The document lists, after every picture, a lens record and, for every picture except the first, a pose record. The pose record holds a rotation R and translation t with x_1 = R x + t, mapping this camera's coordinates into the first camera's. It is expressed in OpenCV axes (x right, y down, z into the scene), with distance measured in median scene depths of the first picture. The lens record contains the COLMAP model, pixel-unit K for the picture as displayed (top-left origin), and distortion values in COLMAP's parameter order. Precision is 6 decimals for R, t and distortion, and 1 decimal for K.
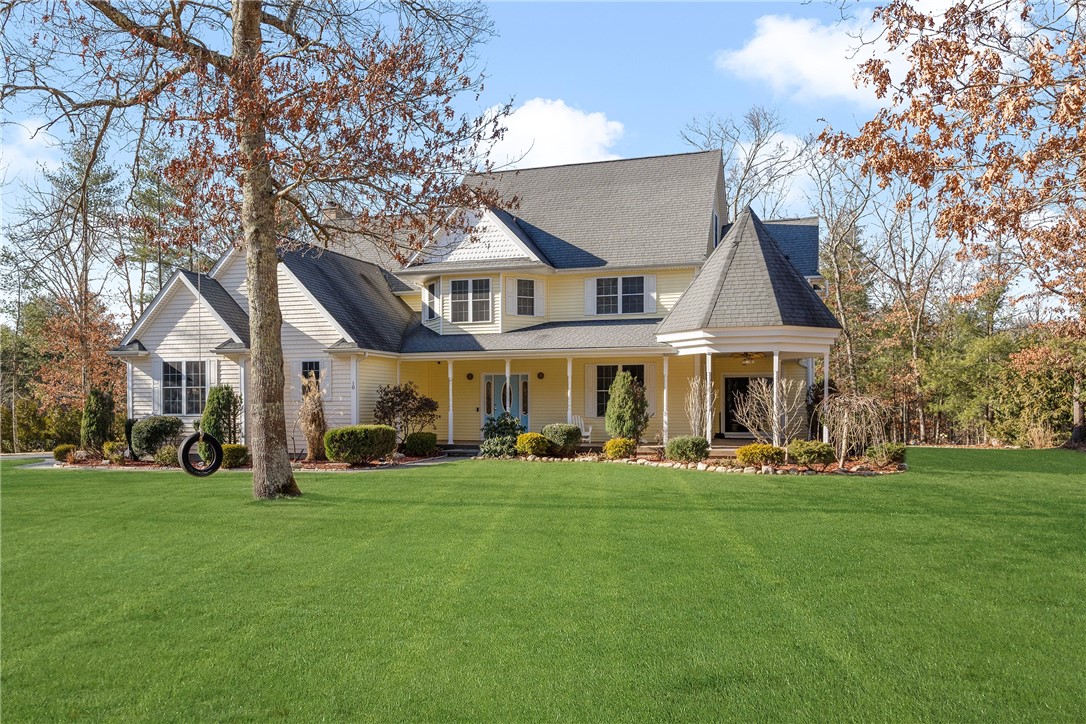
lens RADIAL K [[853.3, 0, 542.1], [0, 853.3, 412.5], [0, 0, 1]] dist [0.003121, 0.001012]
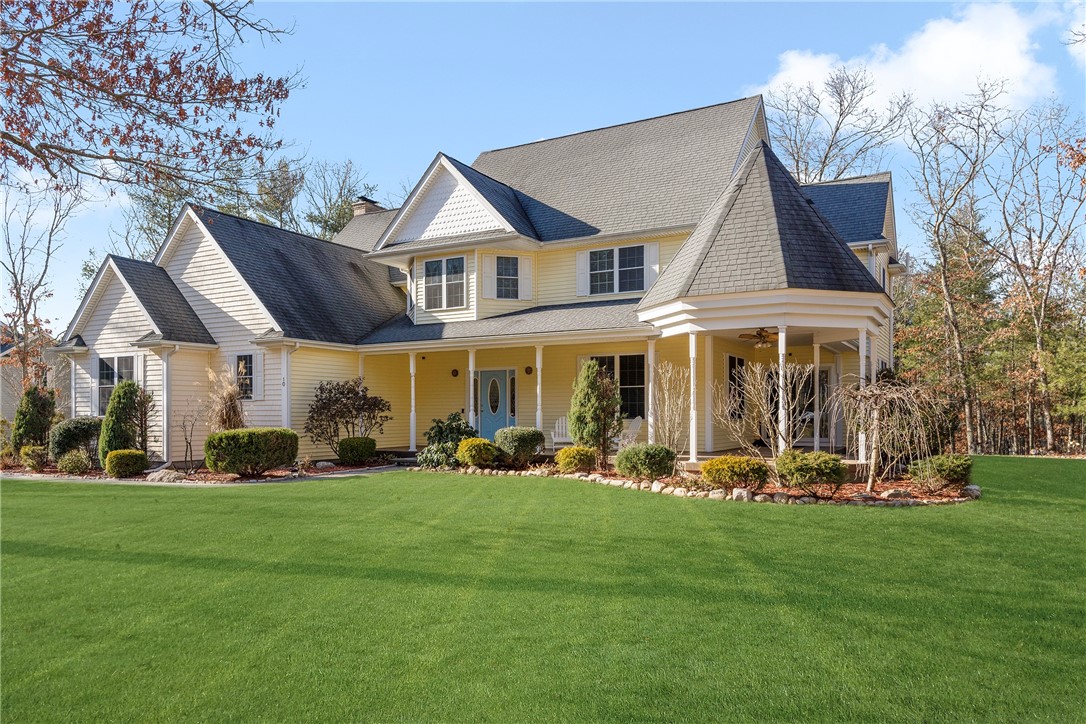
lens RADIAL K [[760.7, 0, 549.8], [0, 760.7, 410.0], [0, 0, 1]] dist [0.000549, 0.001645]
pose [[0.981892, -0.002736, -0.189420, 0.178585], [0.000346, 0.999920, -0.012647, 0.006154], [0.189439, 0.012353, 0.981815, 0.294719]]
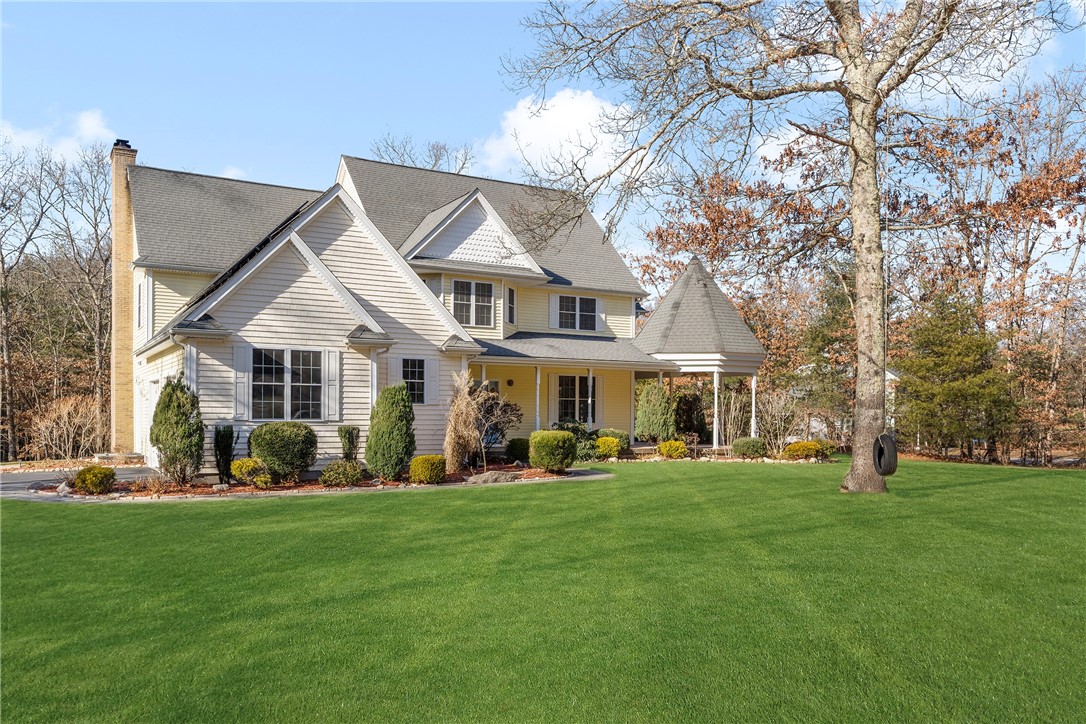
lens RADIAL K [[853.3, 0, 542.1], [0, 853.3, 412.5], [0, 0, 1]] dist [0.003121, 0.001012]
pose [[0.664165, 0.008616, 0.747536, -0.823611], [-0.002210, 0.999952, -0.009561, 0.002738], [-0.747583, 0.004698, 0.664152, 0.321253]]
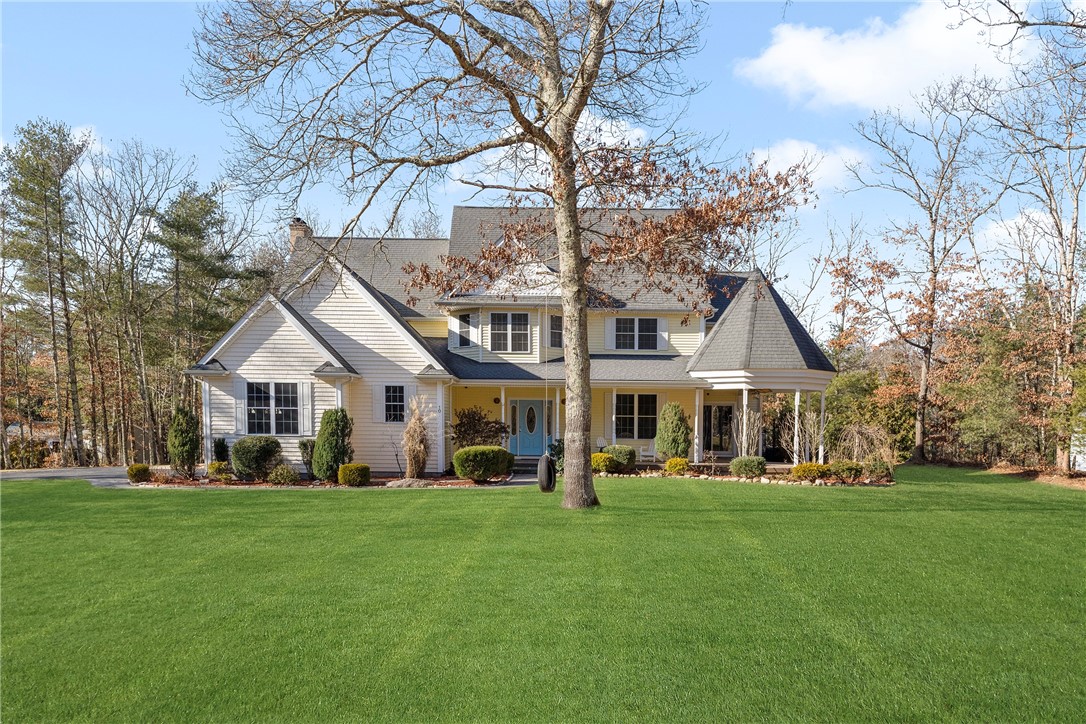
lens RADIAL K [[869.2, 0, 542.6], [0, 869.2, 480.9], [0, 0, 1]] dist [-0.009013, -0.001678]
pose [[0.947697, -0.008845, 0.319049, -0.438590], [-0.011608, 0.997999, 0.062147, -0.010290], [-0.318961, -0.062600, 0.945698, -0.095336]]
